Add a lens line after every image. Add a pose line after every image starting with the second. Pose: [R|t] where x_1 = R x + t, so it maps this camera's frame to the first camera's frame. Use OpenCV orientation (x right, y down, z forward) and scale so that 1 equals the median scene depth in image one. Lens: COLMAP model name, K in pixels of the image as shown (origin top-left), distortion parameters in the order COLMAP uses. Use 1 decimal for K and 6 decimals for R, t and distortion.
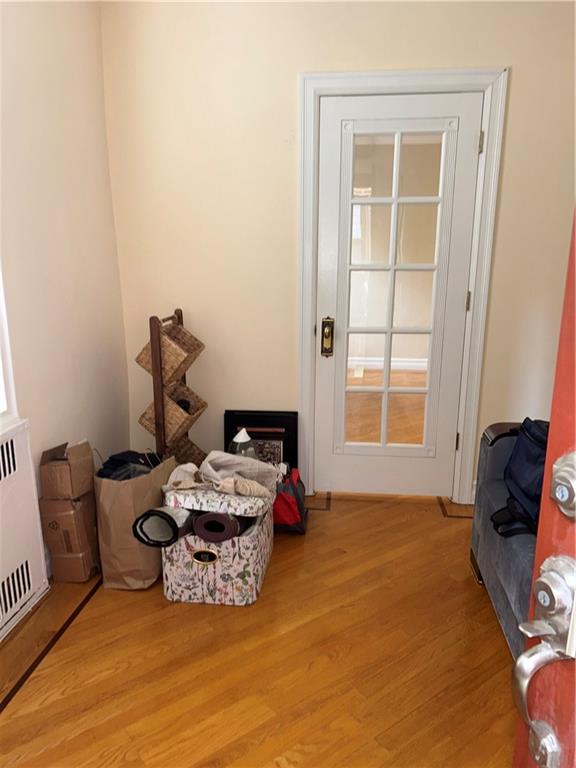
lens RADIAL K [[575.5, 0, 287.9], [0, 575.5, 384.3], [0, 0, 1]] dist [0.001068, -0.004676]
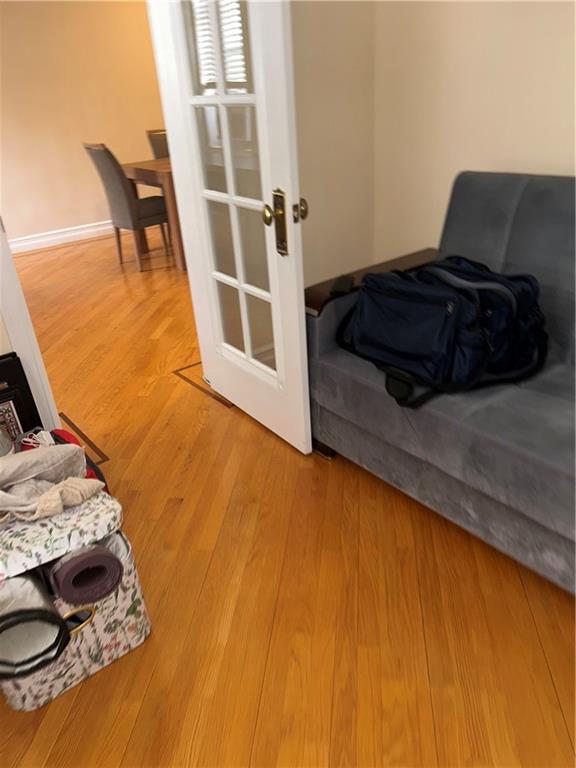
lens RADIAL K [[575.5, 0, 288.8], [0, 575.5, 385.7], [0, 0, 1]] dist [0.001068, -0.004676]
pose [[0.709859, -0.372952, 0.597501, -0.254912], [0.220963, 0.923400, 0.313860, -0.084487], [-0.668787, -0.090770, 0.737892, 0.396259]]
